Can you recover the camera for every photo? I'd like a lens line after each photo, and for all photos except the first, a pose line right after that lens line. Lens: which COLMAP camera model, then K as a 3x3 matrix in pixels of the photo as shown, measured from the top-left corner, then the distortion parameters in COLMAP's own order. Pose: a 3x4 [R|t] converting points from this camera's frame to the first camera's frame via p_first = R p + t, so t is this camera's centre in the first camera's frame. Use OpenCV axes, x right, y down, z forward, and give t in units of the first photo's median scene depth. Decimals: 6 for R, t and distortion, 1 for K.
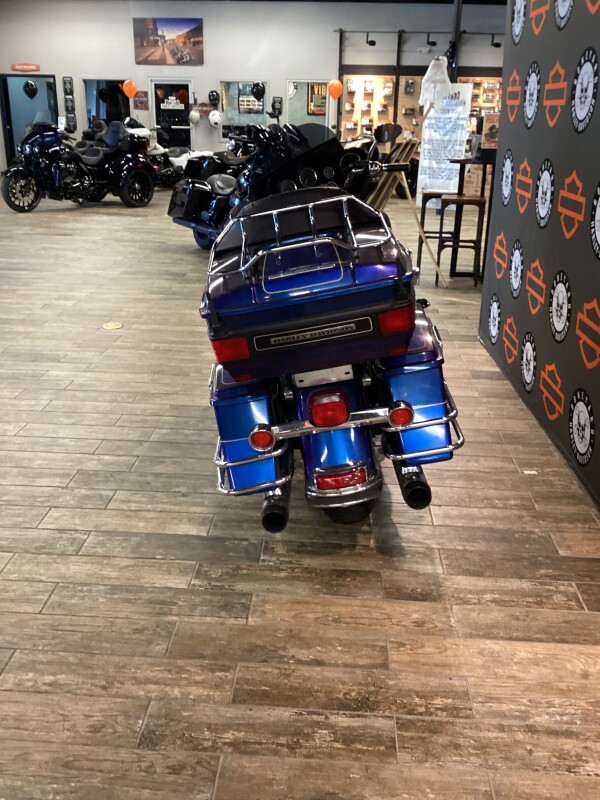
lens RADIAL K [[719.6, 0, 300.0], [0, 719.6, 400.0], [0, 0, 1]] dist [0.101926, -0.216494]
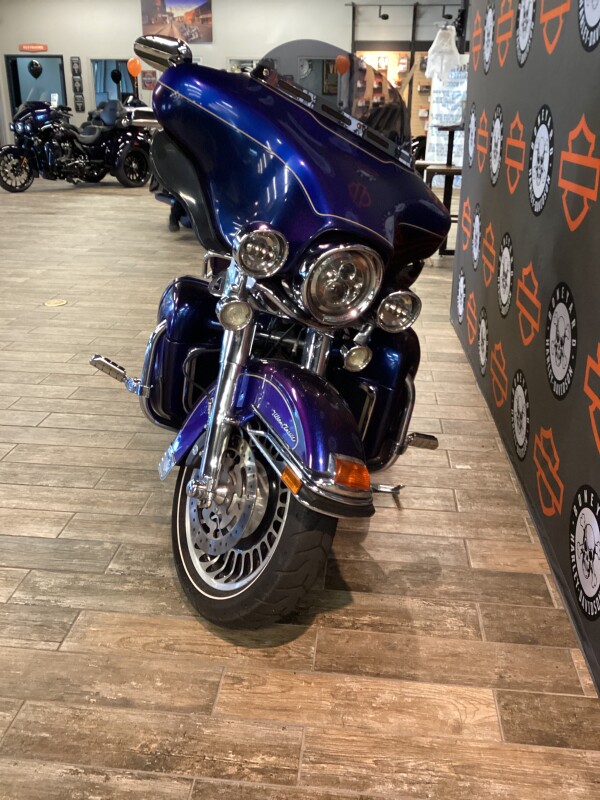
lens RADIAL K [[724.0, 0, 300.0], [0, 724.0, 400.0], [0, 0, 1]] dist [0.050972, -0.094929]
pose [[0.999068, 0.008889, -0.042249, 0.136069], [-0.008265, 0.999855, 0.014921, 0.007553], [0.042375, -0.014558, 0.998996, 0.114432]]
